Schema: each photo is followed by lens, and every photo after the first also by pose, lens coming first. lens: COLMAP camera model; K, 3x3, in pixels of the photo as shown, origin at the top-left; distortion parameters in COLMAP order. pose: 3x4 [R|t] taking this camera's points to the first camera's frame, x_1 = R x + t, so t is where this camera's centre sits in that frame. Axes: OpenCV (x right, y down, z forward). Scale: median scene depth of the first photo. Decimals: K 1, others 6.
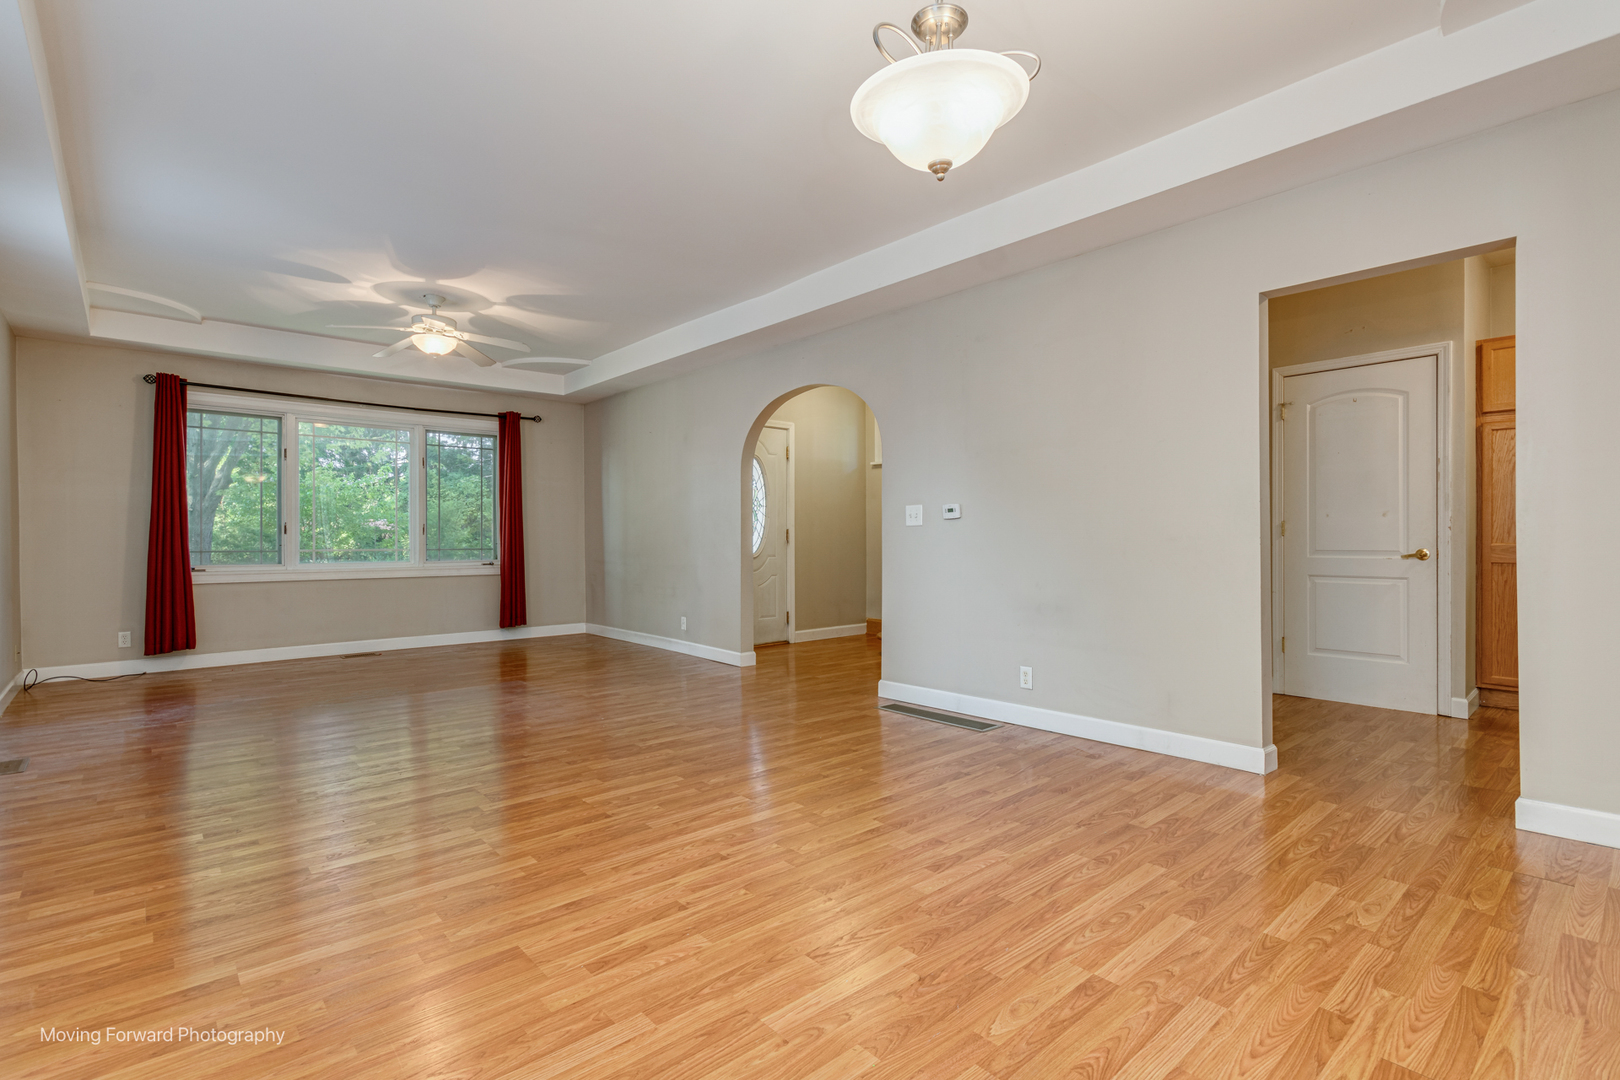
lens RADIAL K [[761.4, 0, 814.4], [0, 761.4, 535.9], [0, 0, 1]] dist [0.002344, 0.000858]
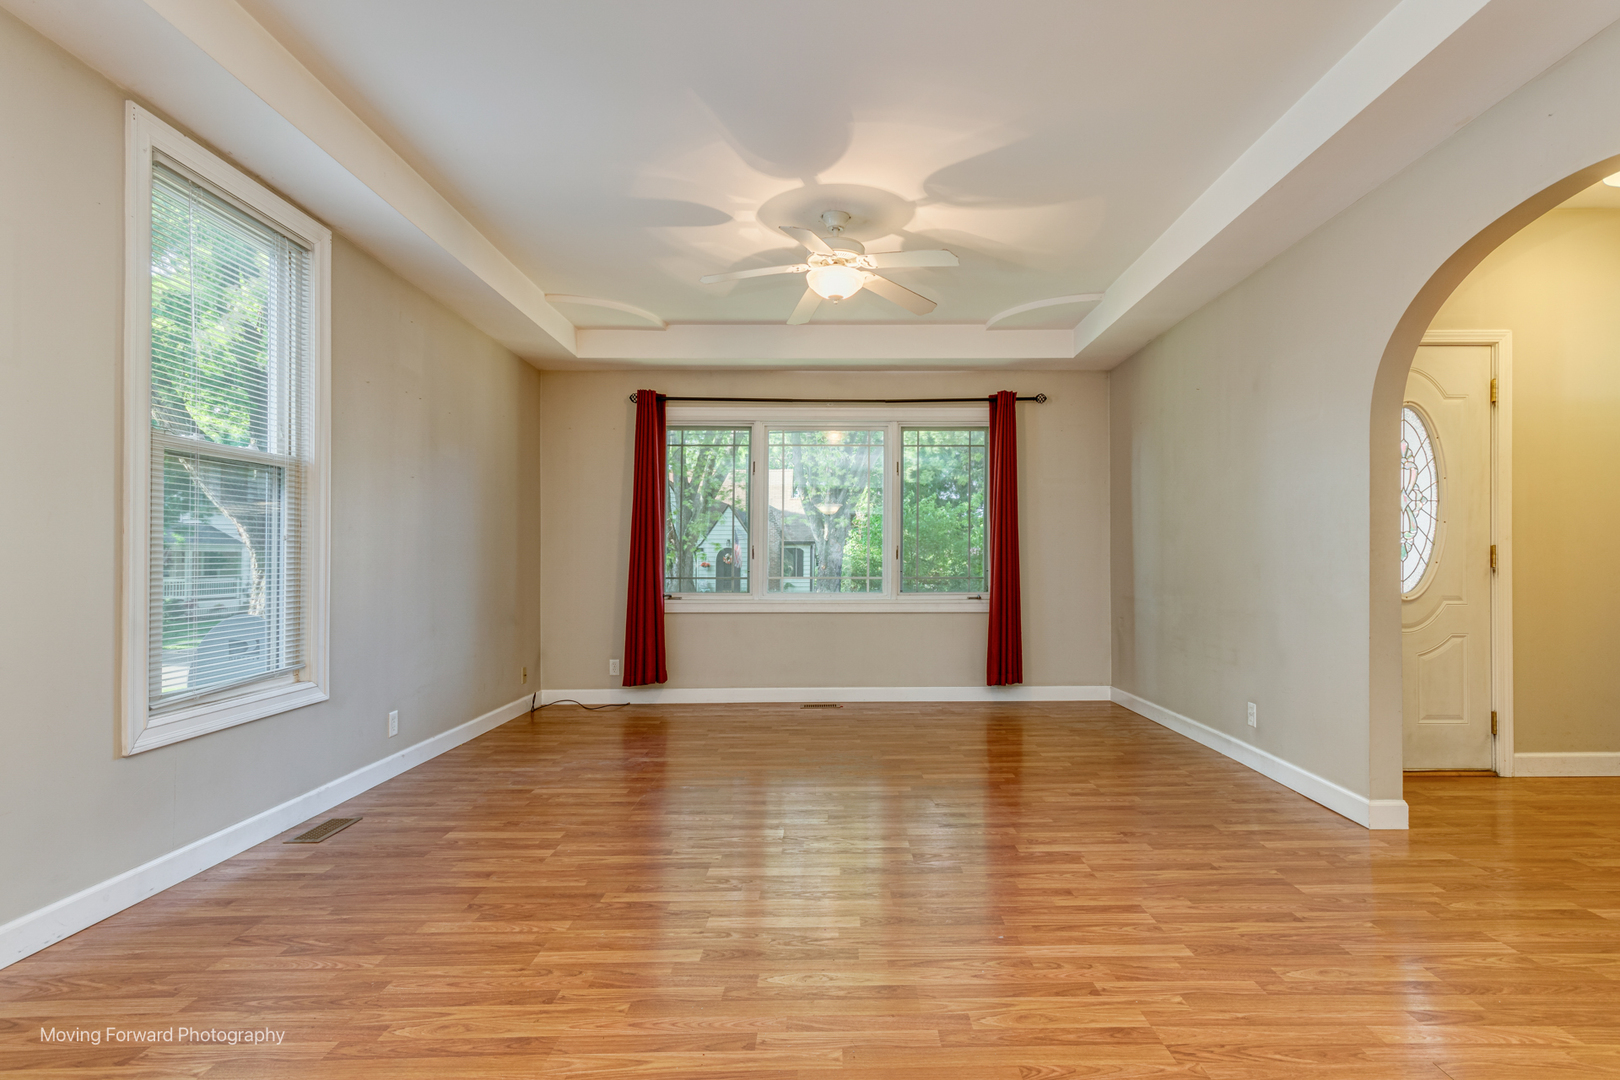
lens RADIAL K [[786.3, 0, 847.2], [0, 786.3, 562.4], [0, 0, 1]] dist [0.008263, 0.000904]
pose [[0.755429, -0.001624, -0.655229, -0.018135], [0.001522, 0.999999, -0.000723, 0.002548], [0.655229, -0.000451, 0.755430, 0.398020]]
